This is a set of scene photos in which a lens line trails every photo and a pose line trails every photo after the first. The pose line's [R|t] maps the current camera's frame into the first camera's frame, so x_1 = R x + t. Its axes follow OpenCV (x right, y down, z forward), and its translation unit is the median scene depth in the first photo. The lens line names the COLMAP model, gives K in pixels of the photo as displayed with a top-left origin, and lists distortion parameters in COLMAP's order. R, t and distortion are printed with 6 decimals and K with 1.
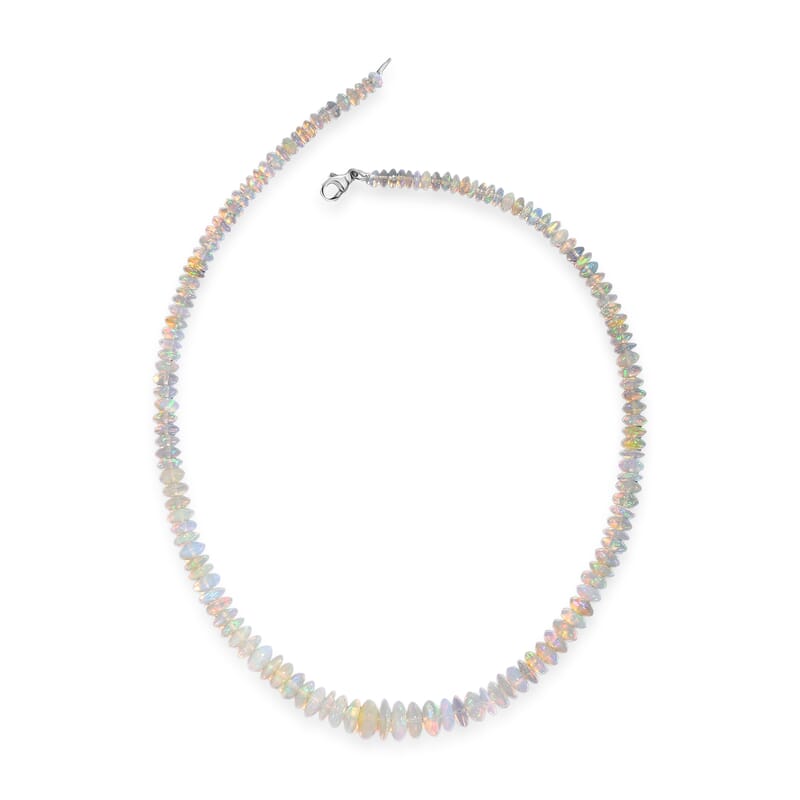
lens RADIAL K [[3040.6, 0, 397.5], [0, 3040.6, 399.0], [0, 0, 1]] dist [1.255128, 0.000000]
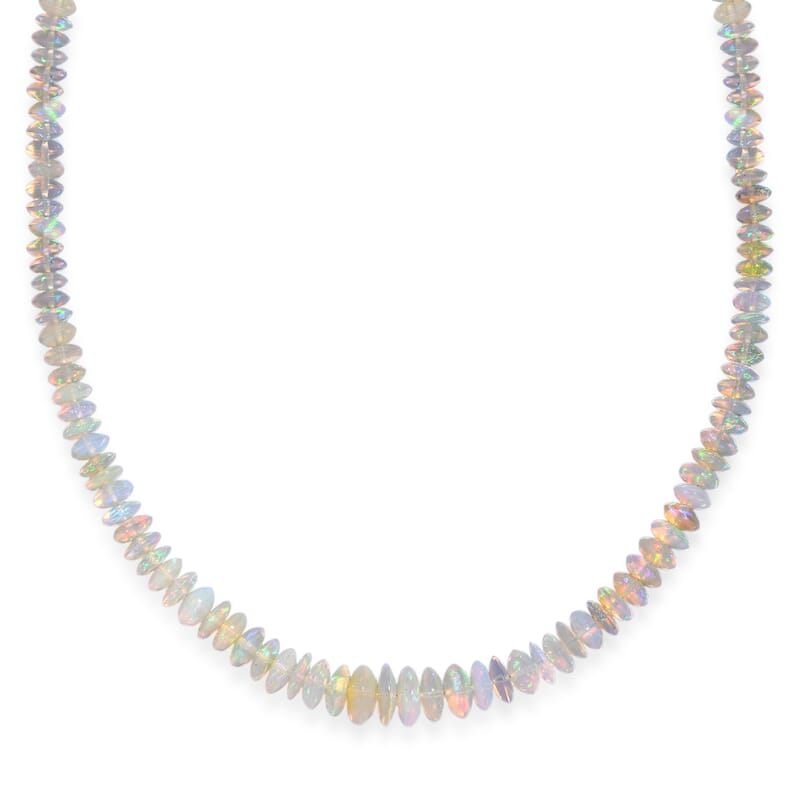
lens RADIAL K [[3040.6, 0, 400.6], [0, 3040.6, 399.6], [0, 0, 1]] dist [1.255128, 0.000000]
pose [[0.999705, -0.024197, -0.002142, 0.001676], [0.024265, 0.998832, 0.041784, 0.013426], [0.001128, -0.041824, 0.999124, 0.340469]]
